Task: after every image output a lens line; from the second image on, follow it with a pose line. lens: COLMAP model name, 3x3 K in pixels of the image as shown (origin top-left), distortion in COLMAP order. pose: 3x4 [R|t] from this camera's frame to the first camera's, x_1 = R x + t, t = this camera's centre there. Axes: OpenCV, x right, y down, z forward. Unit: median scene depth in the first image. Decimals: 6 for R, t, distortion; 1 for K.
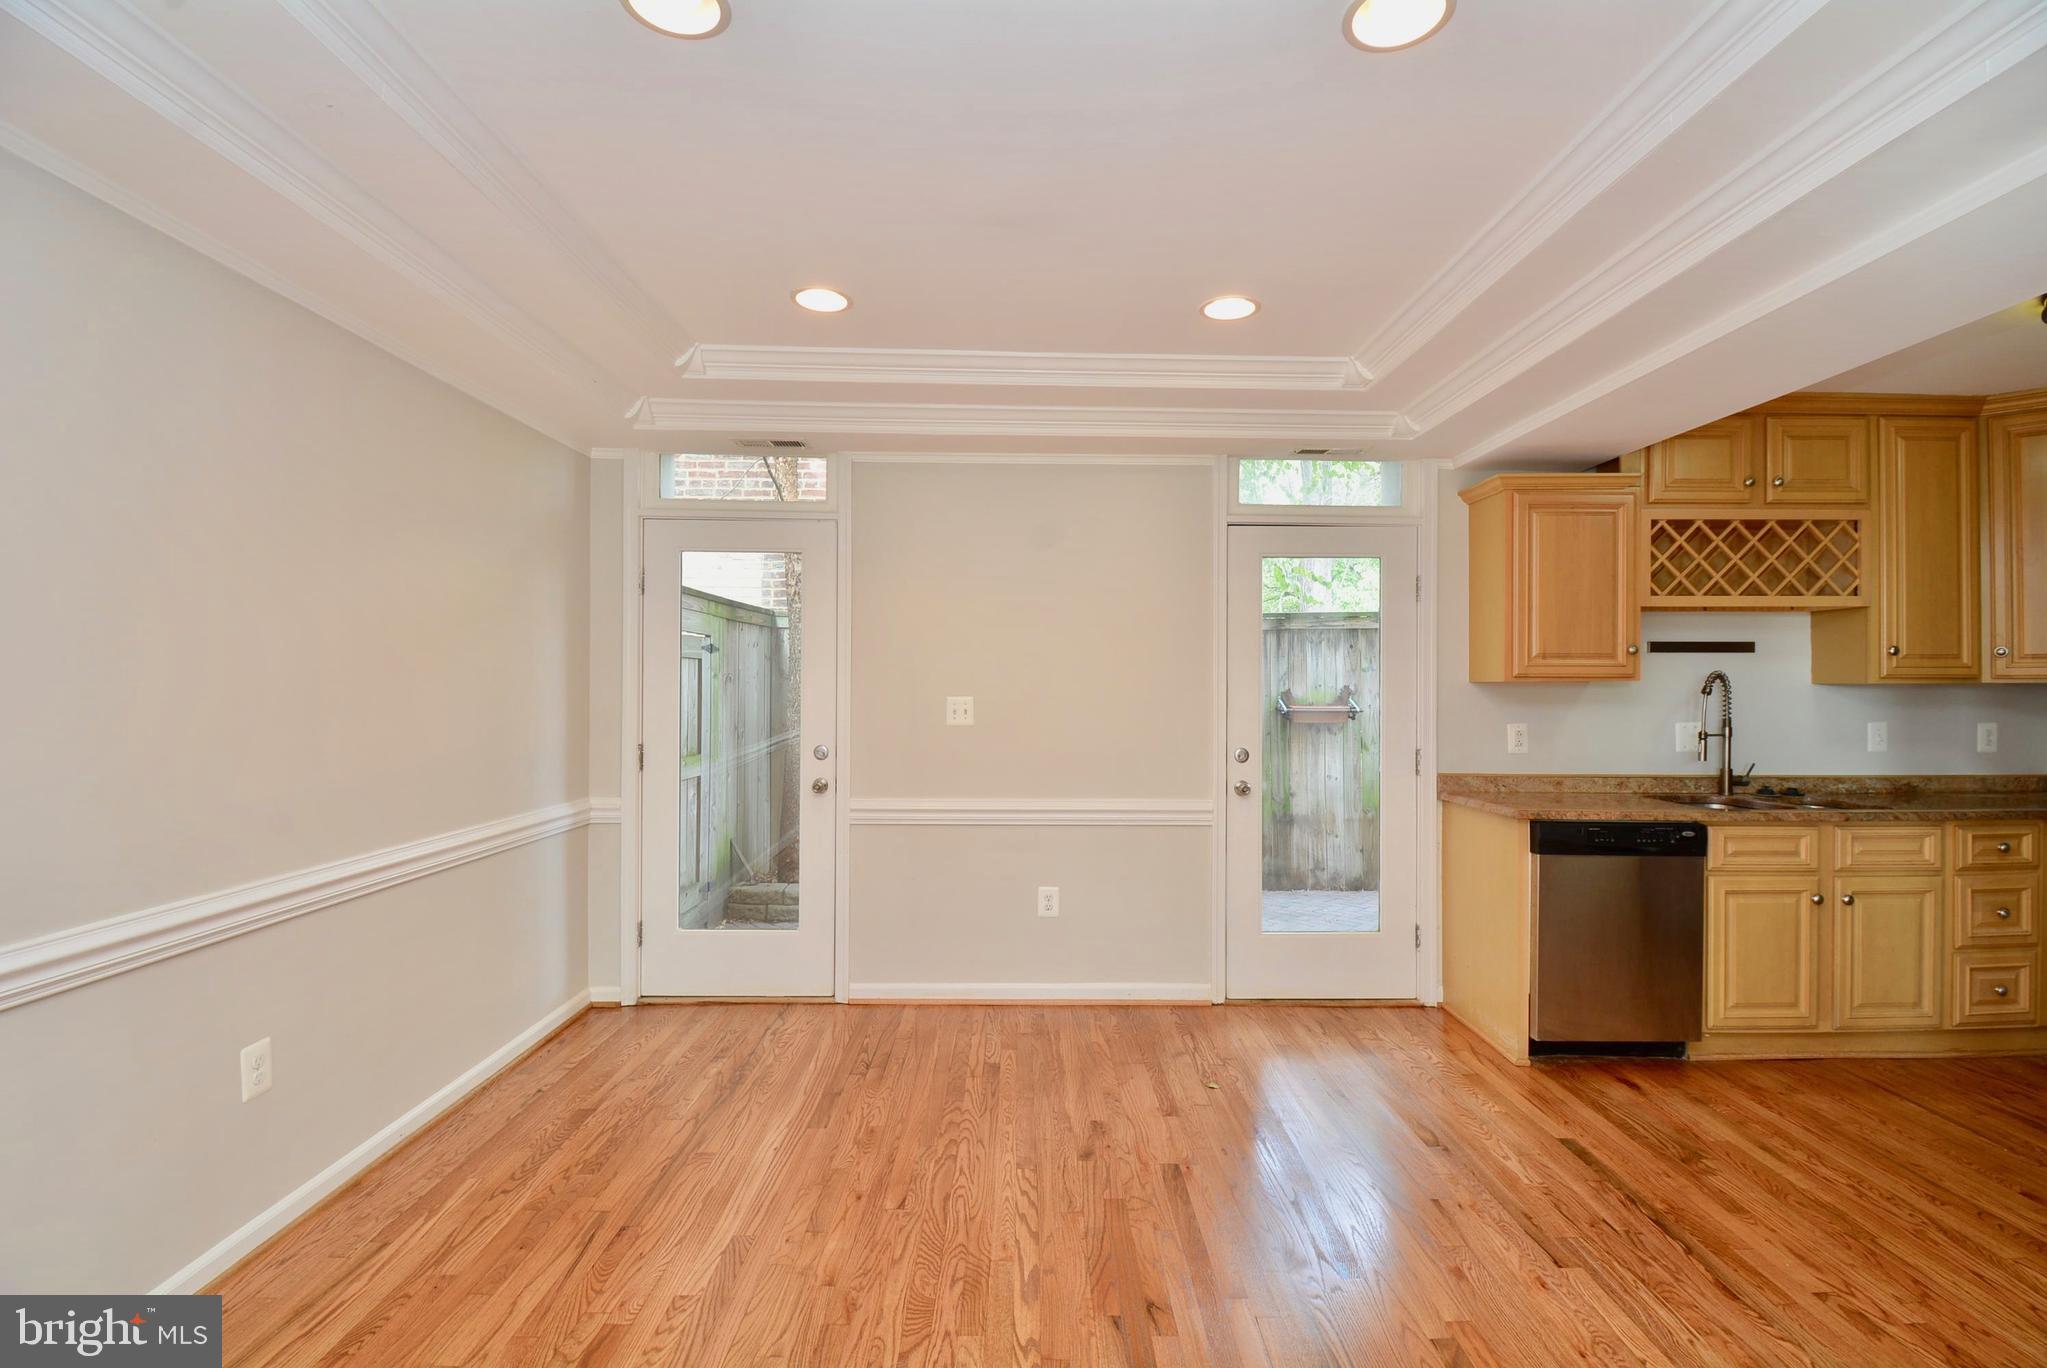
lens RADIAL K [[906.8, 0, 1036.6], [0, 906.8, 686.1], [0, 0, 1]] dist [0.013477, -0.021499]
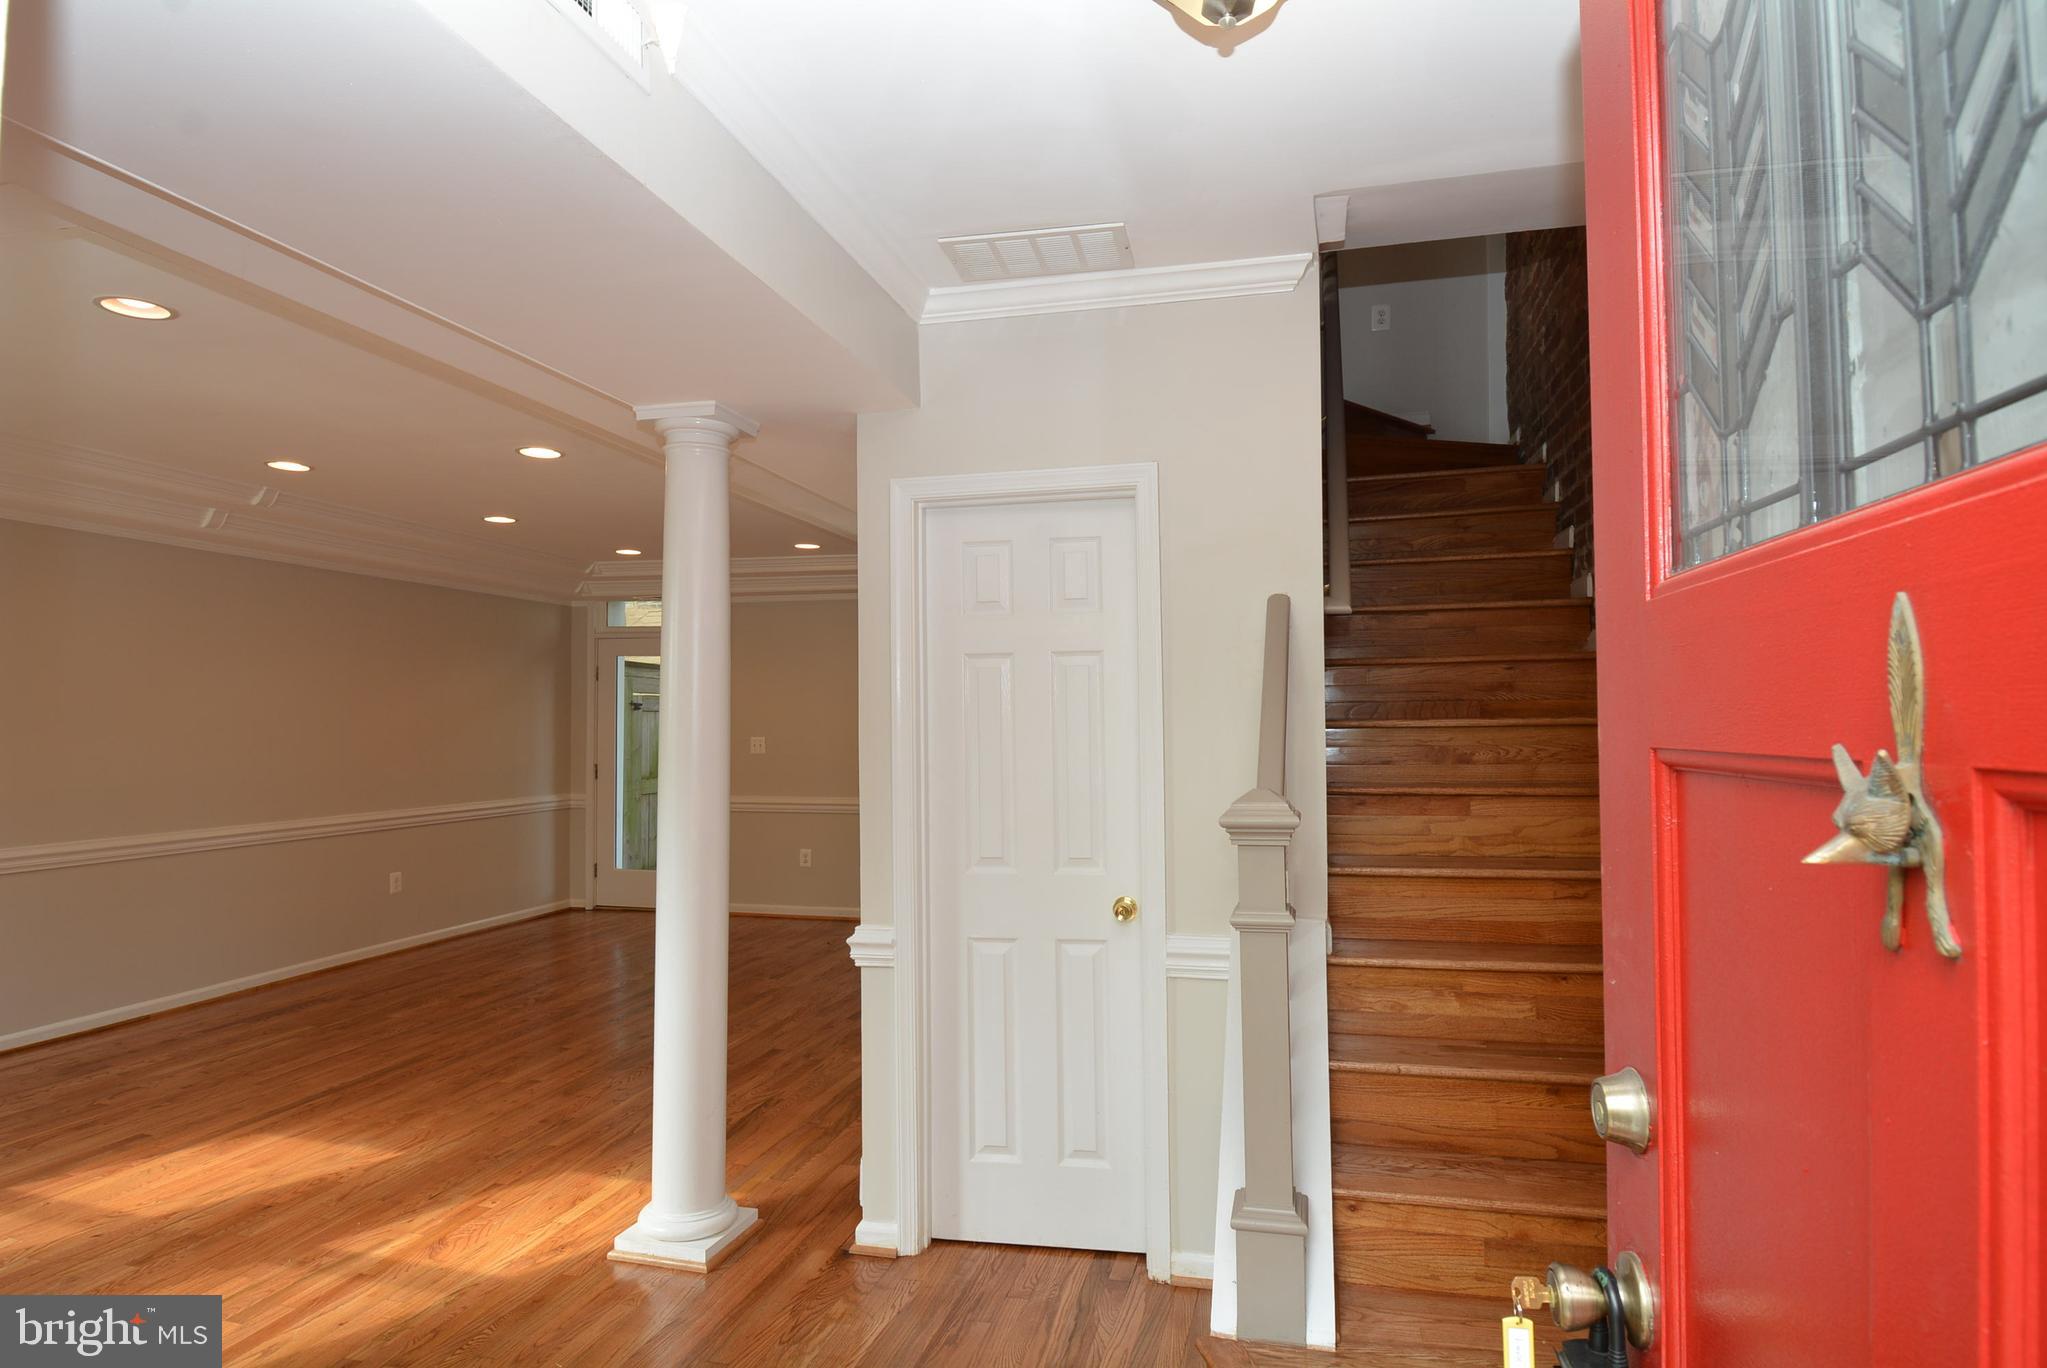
lens RADIAL K [[1125.5, 0, 1041.8], [0, 1125.5, 686.9], [0, 0, 1]] dist [0.010111, -0.023539]
pose [[0.969423, -0.013840, -0.245006, 1.129671], [0.006657, 0.999524, -0.030119, -0.018053], [0.245306, 0.027567, 0.969054, -1.105694]]
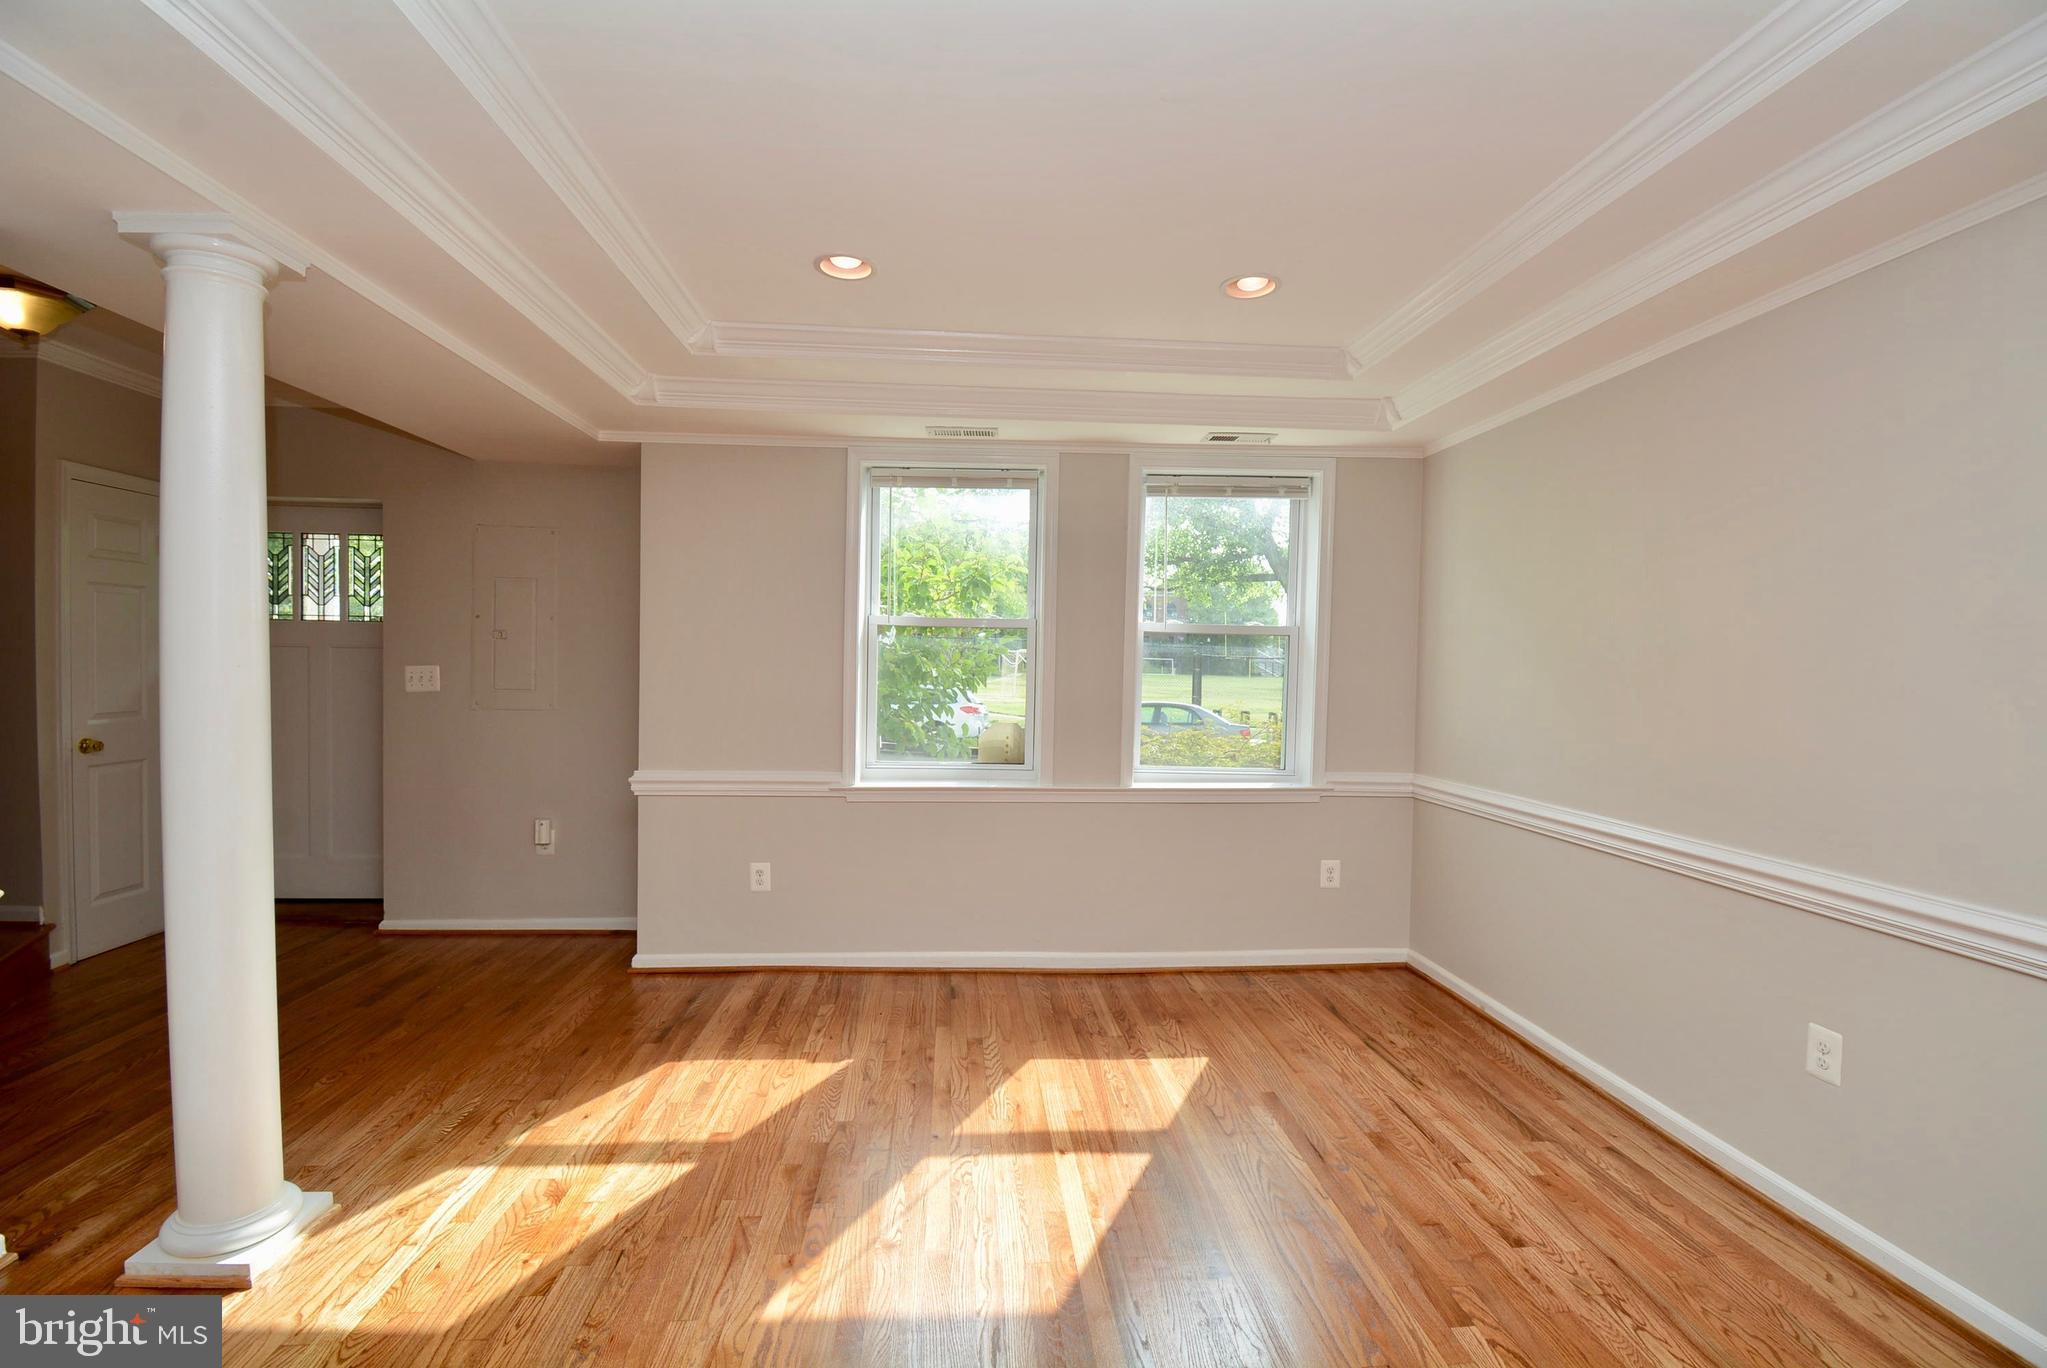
lens RADIAL K [[906.8, 0, 1035.5], [0, 906.8, 680.3], [0, 0, 1]] dist [0.013477, -0.021499]
pose [[-0.996684, -0.016102, -0.079763, 0.094057], [-0.017624, 0.999675, 0.018413, -0.001040], [0.079440, 0.019758, -0.996644, 0.419734]]
